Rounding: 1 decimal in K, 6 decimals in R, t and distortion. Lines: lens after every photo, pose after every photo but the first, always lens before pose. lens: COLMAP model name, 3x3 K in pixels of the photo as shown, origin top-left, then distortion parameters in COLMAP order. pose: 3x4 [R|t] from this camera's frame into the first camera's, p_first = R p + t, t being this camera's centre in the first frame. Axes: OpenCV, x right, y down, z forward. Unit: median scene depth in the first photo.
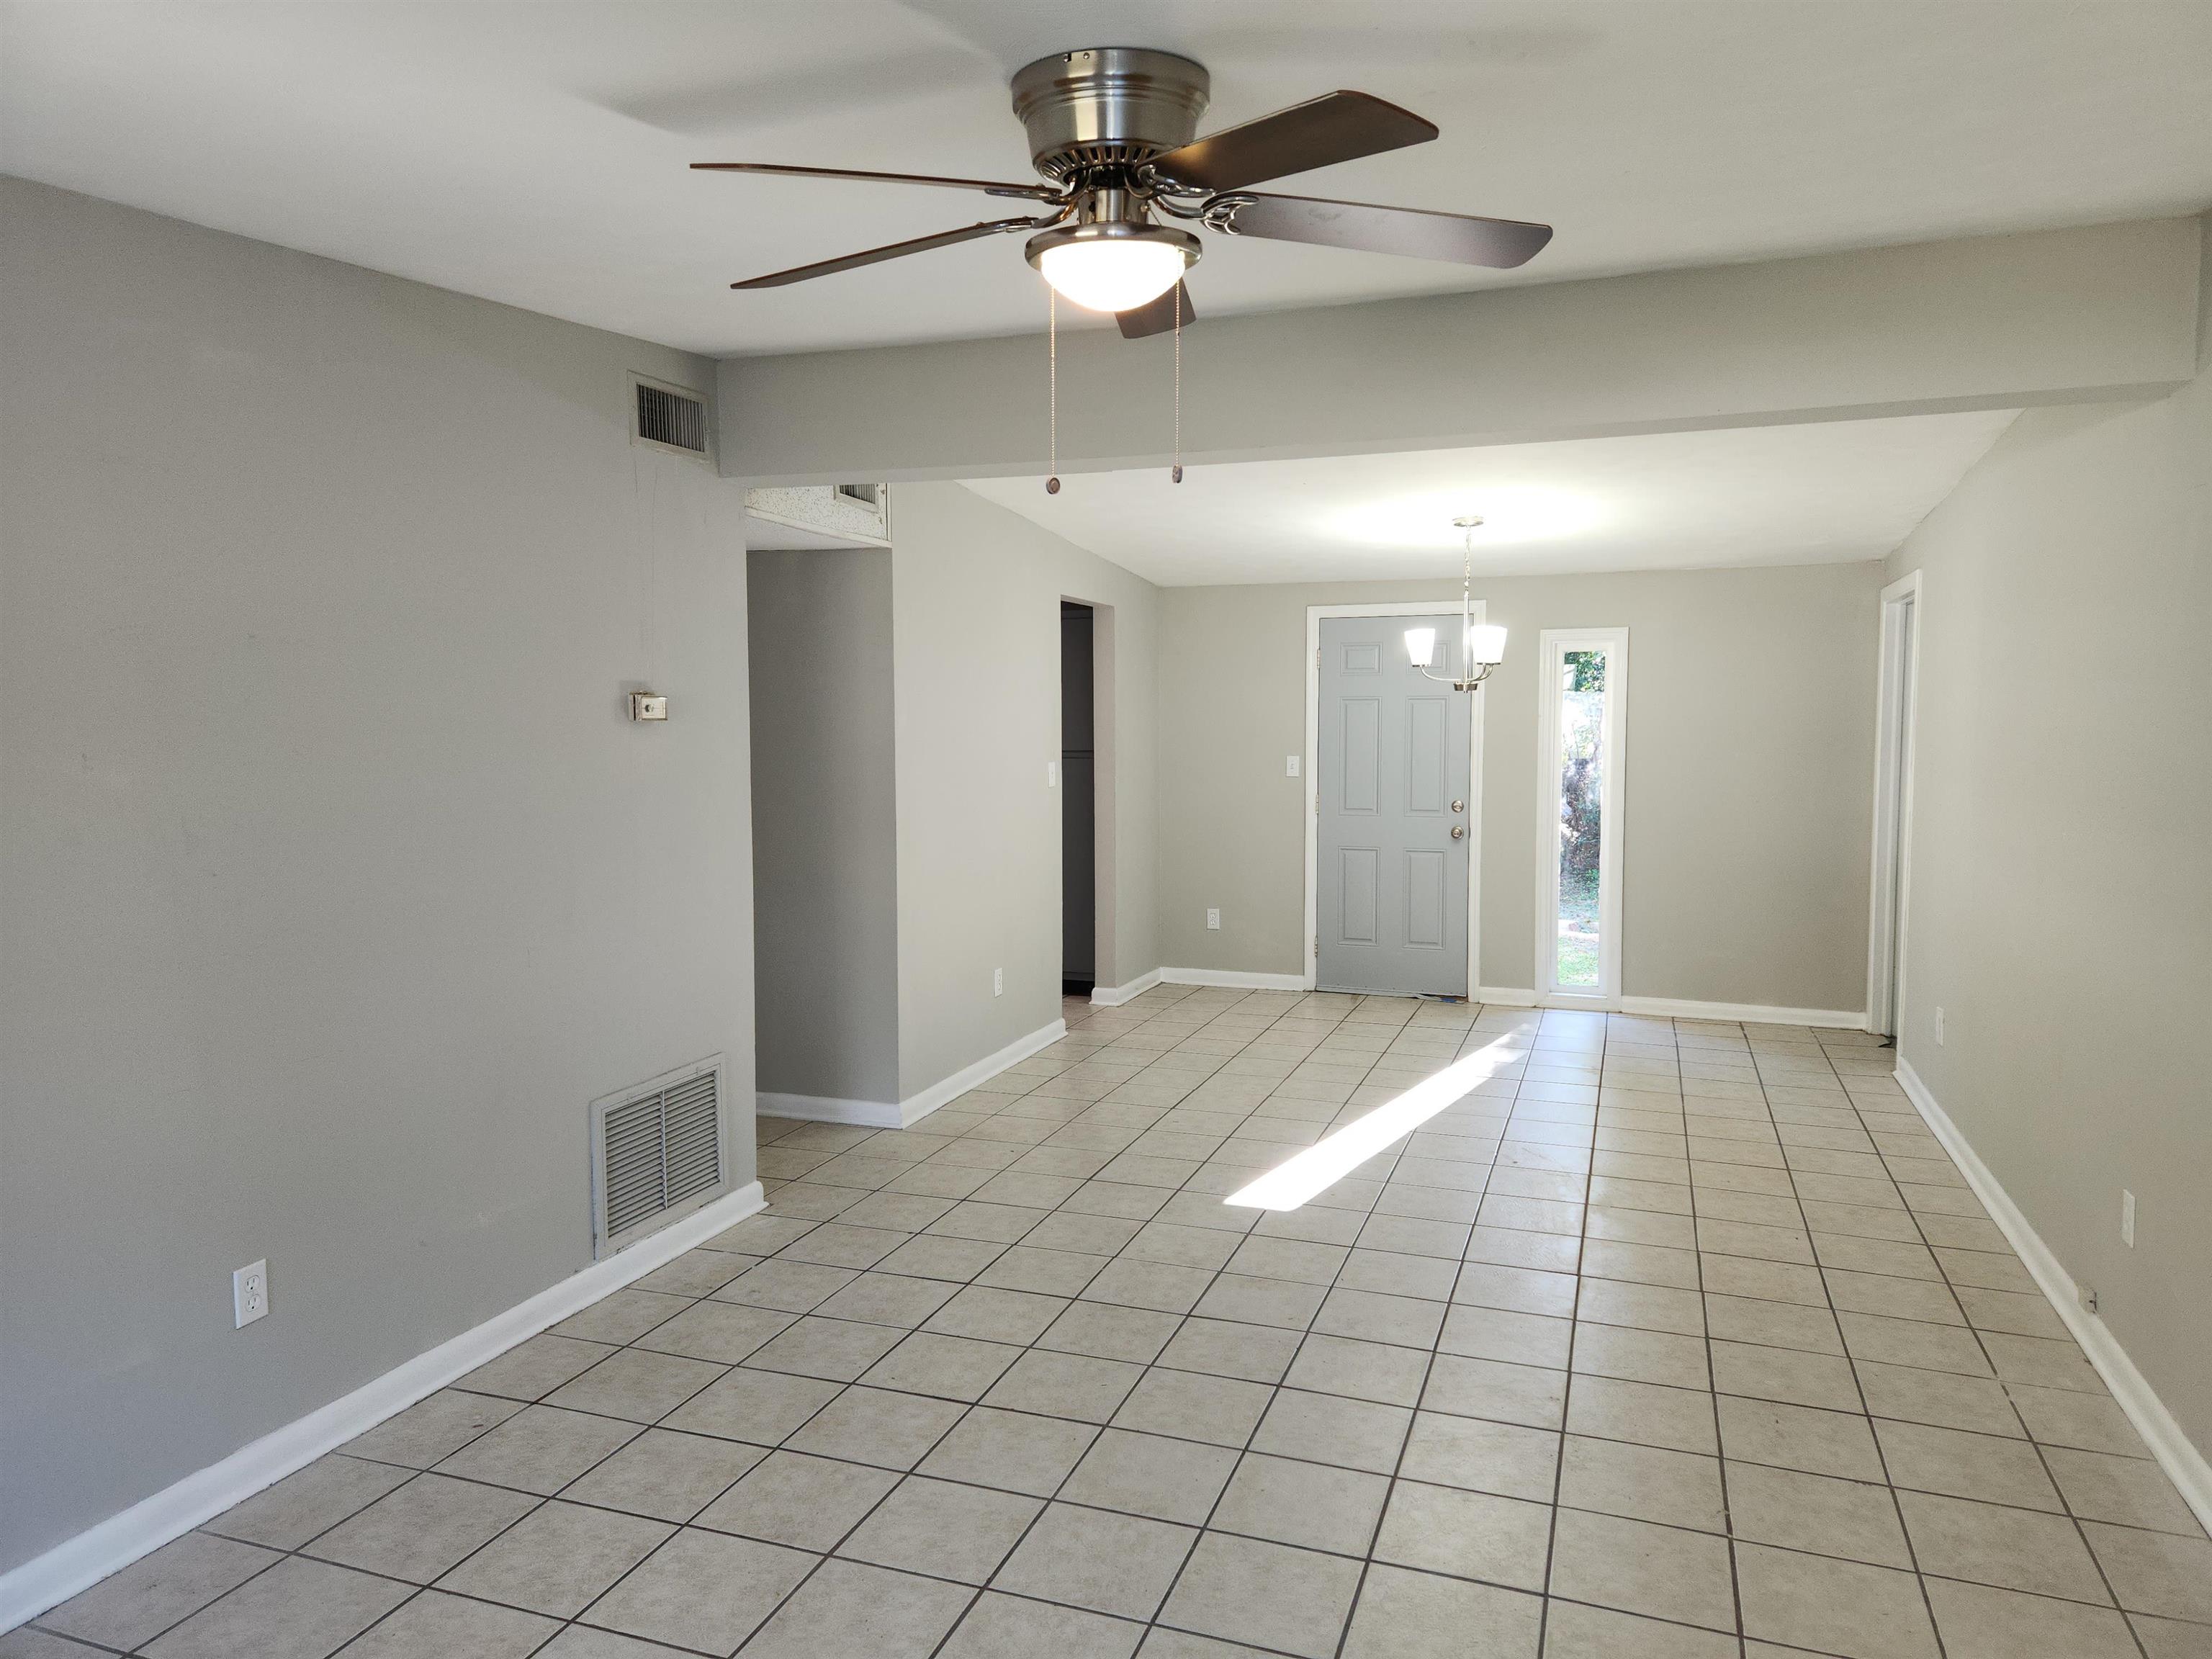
lens RADIAL K [[1483.3, 0, 1106.0], [0, 1483.3, 829.5], [0, 0, 1]] dist [0.082997, -0.000183]
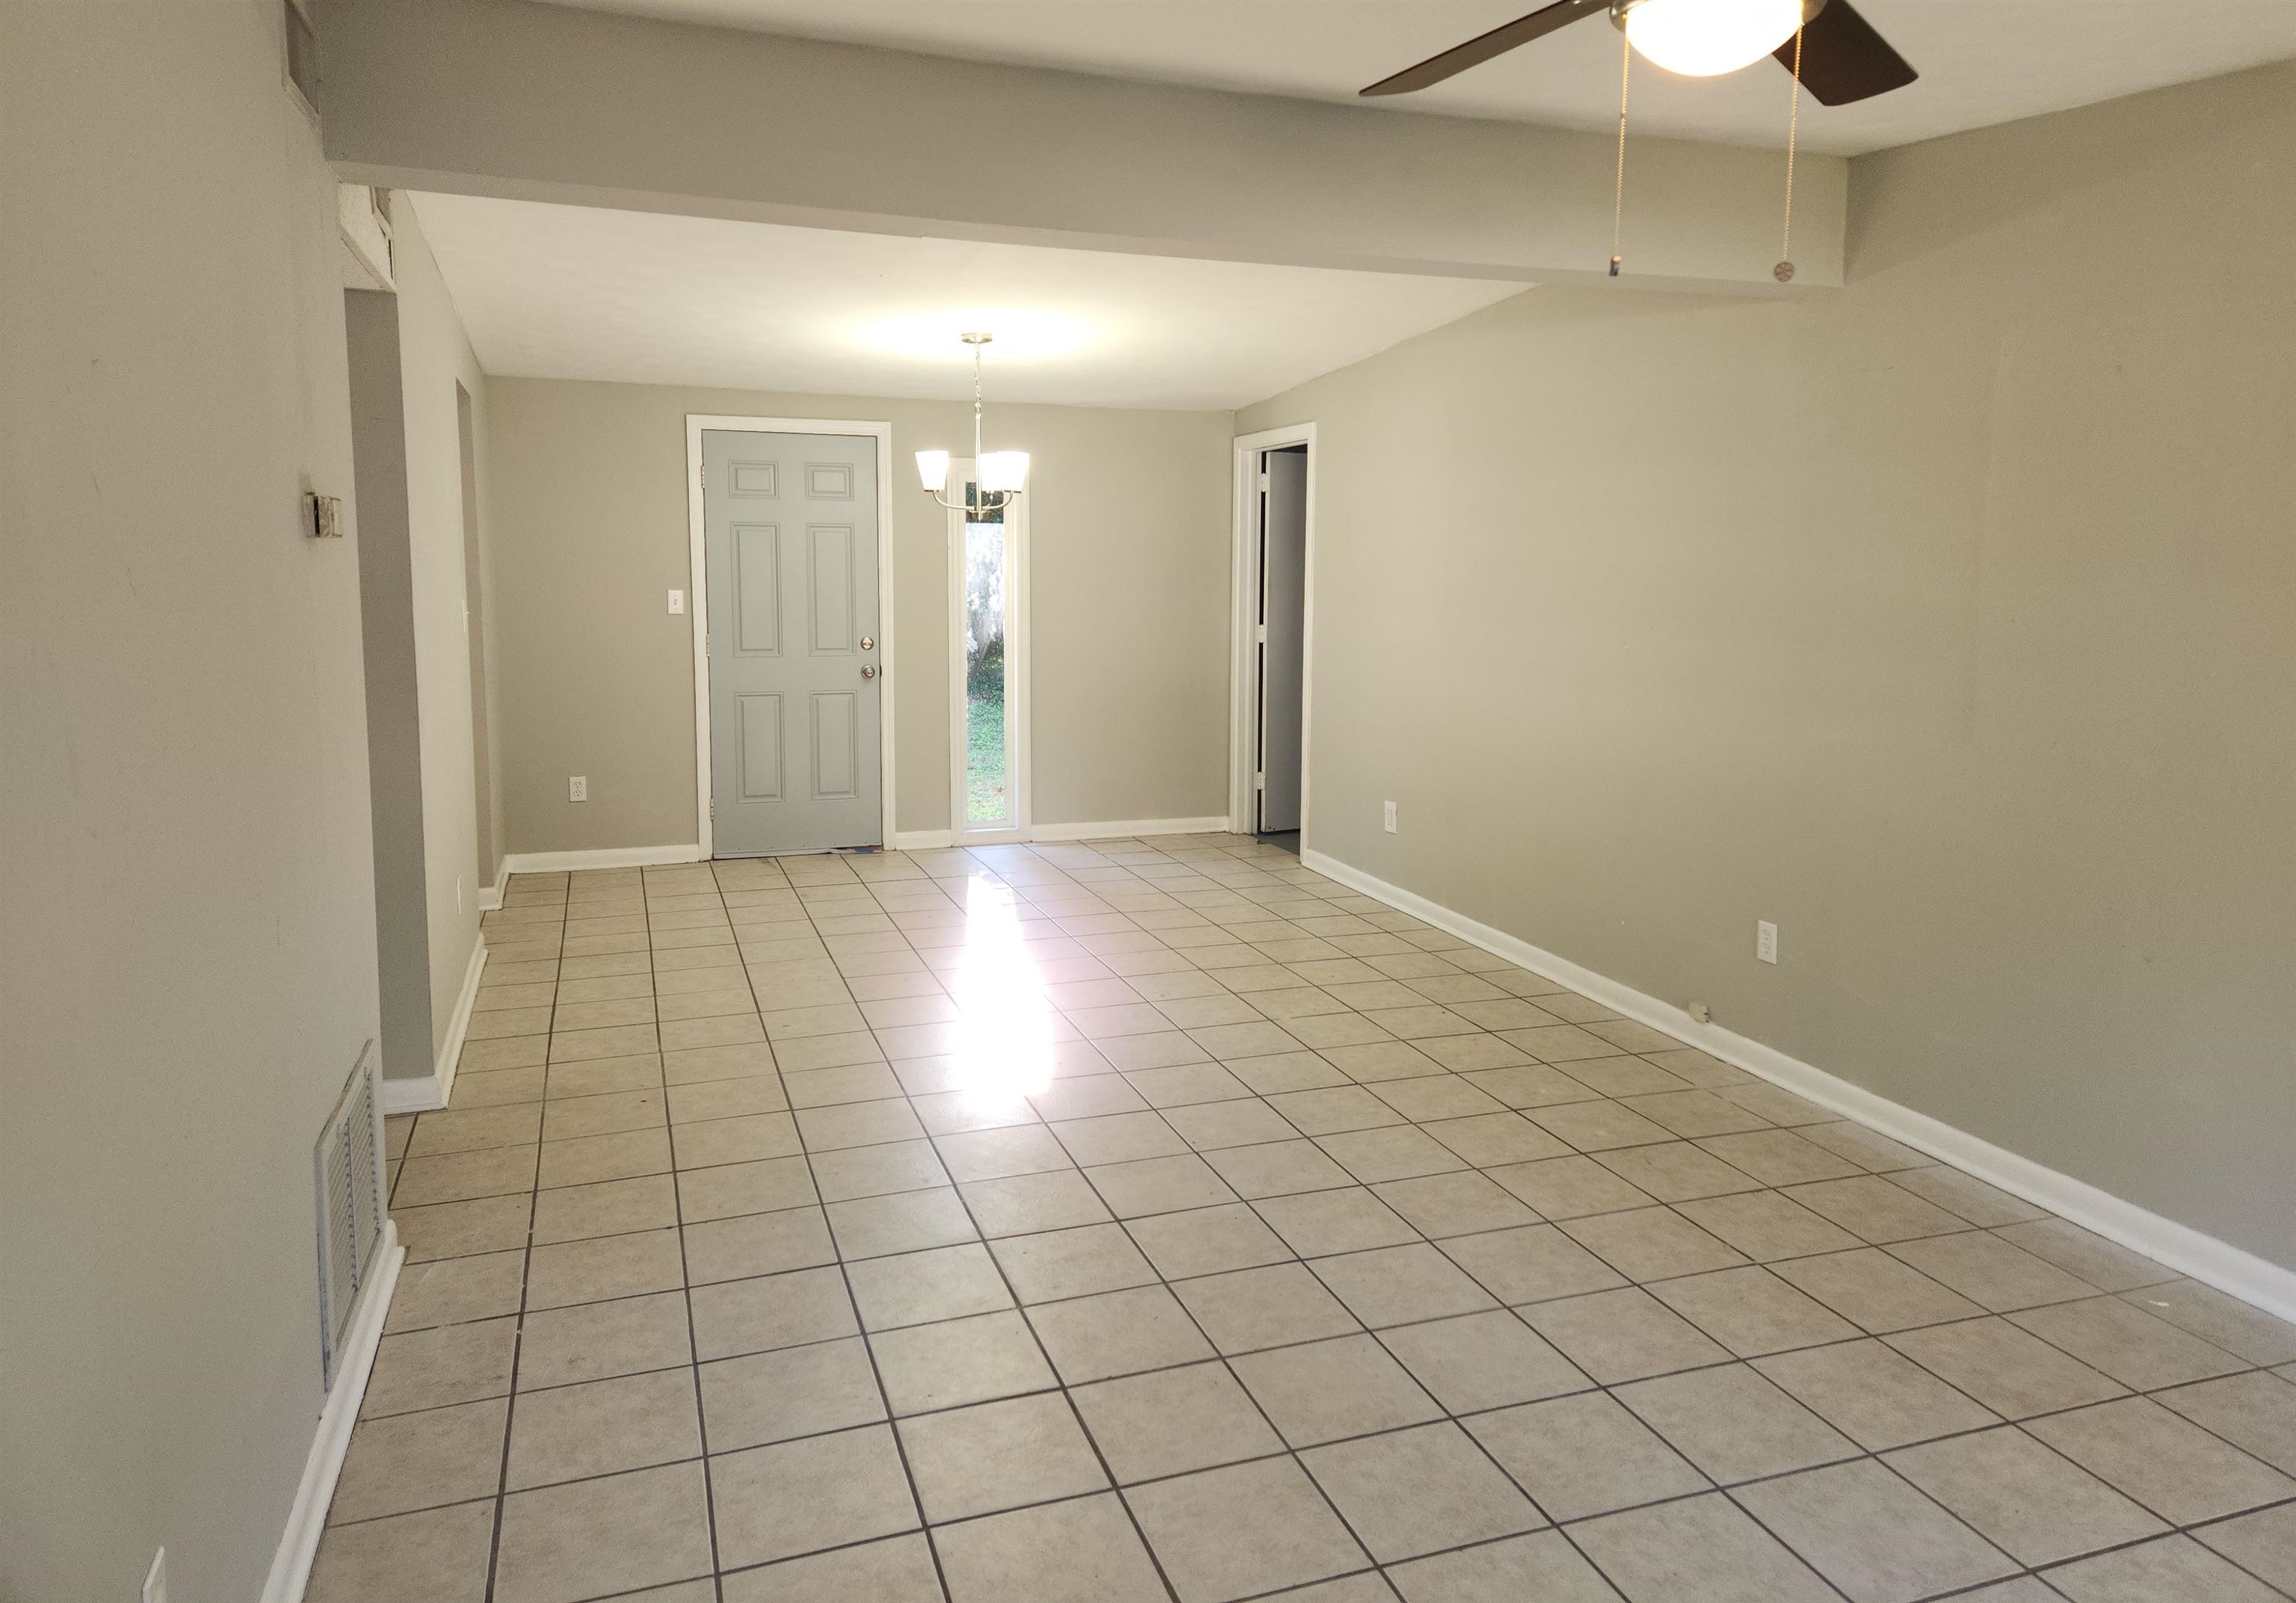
lens RADIAL K [[1550.9, 0, 1148.1], [0, 1550.9, 724.2], [0, 0, 1]] dist [0.114896, -0.000178]
pose [[0.776750, -0.064007, 0.626548, -0.246842], [0.040993, 0.997851, 0.051118, -0.007881], [-0.628473, -0.014022, 0.777705, 0.133671]]
